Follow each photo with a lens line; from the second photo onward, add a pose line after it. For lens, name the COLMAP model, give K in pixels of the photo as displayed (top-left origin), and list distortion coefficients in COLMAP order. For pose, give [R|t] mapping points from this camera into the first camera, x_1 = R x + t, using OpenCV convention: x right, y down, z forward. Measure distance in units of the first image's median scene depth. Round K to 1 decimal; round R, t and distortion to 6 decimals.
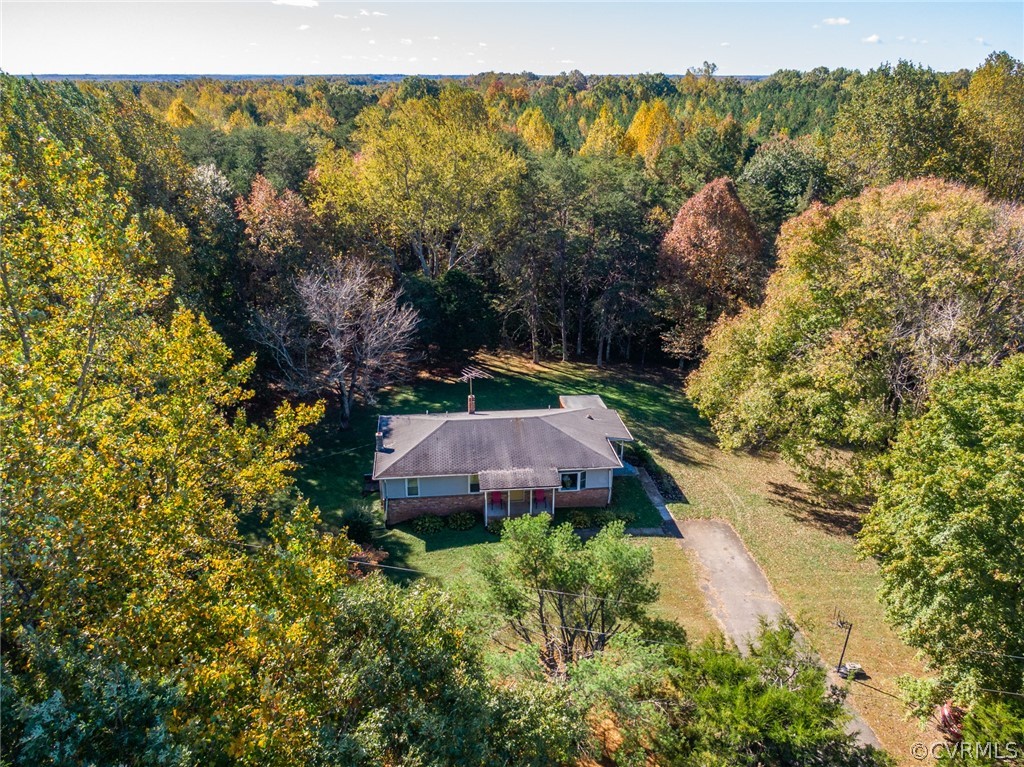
lens RADIAL K [[783.4, 0, 518.3], [0, 783.4, 383.7], [0, 0, 1]] dist [0.031595, 0.001127]
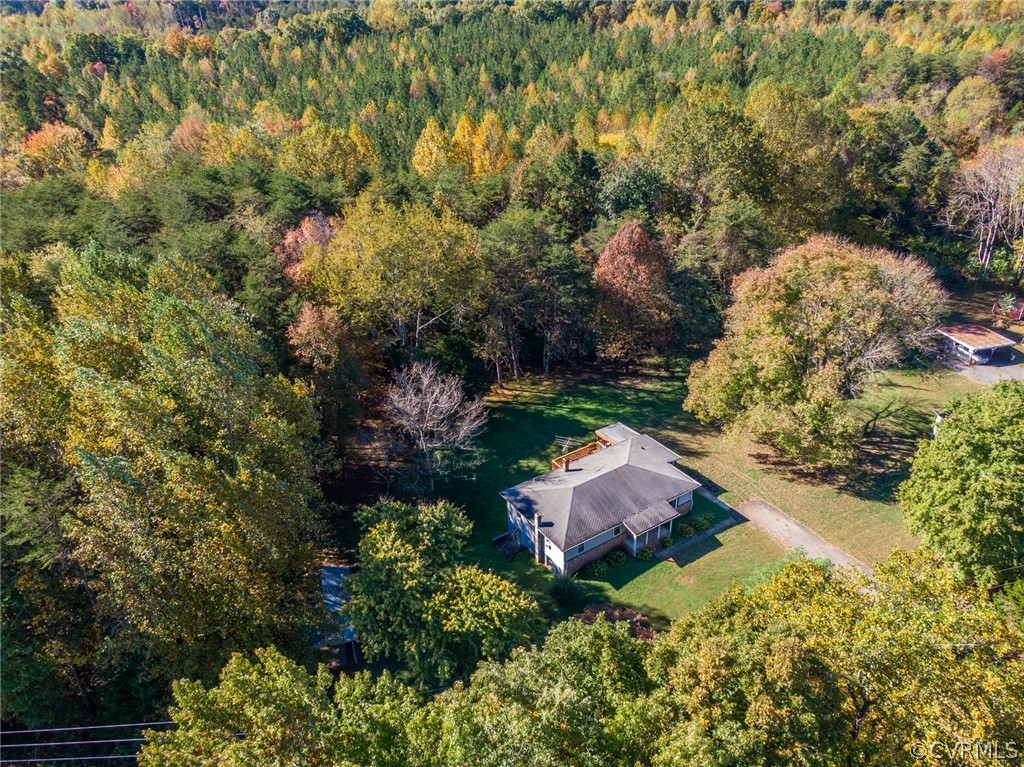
lens RADIAL K [[782.2, 0, 512.0], [0, 782.2, 383.5], [0, 0, 1]] dist [-0.007386, -0.002595]
pose [[0.901057, -0.247416, 0.356205, -0.523176], [0.199021, 0.965616, 0.167262, -0.310878], [-0.385340, -0.079820, 0.919316, -0.133256]]
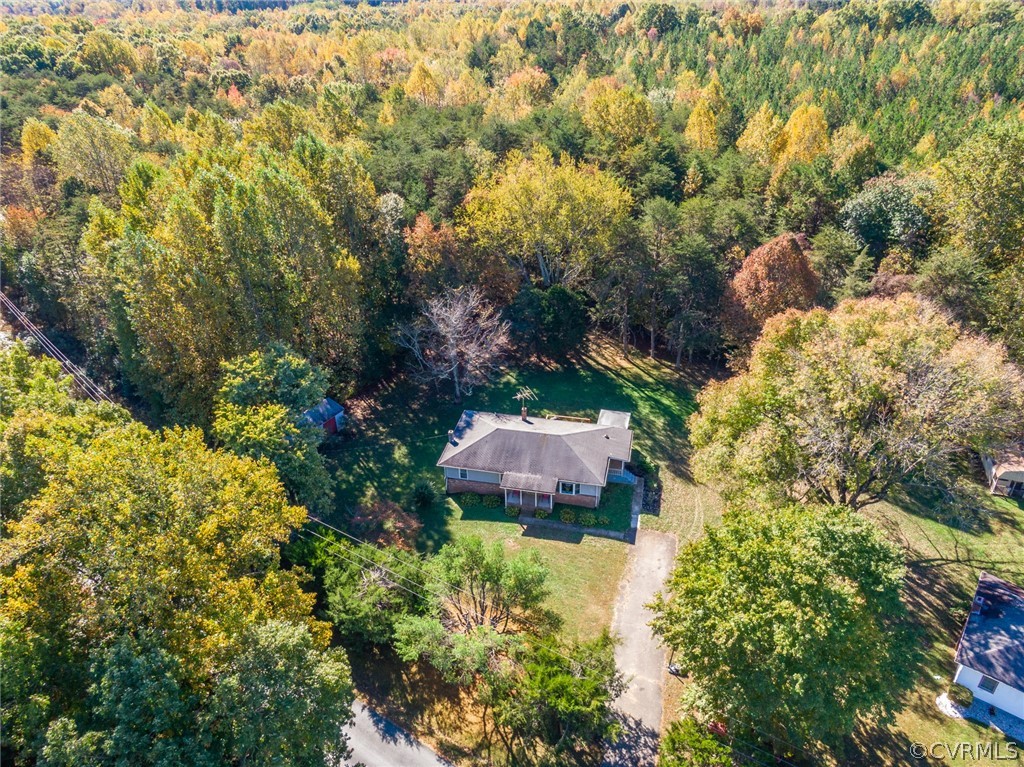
lens RADIAL K [[721.3, 0, 508.6], [0, 721.3, 387.1], [0, 0, 1]] dist [0.006921, -0.001798]
pose [[0.940609, 0.155273, -0.301903, 0.273922], [-0.100796, 0.976907, 0.188395, -0.241237], [0.324184, -0.146775, 0.934538, -0.197391]]
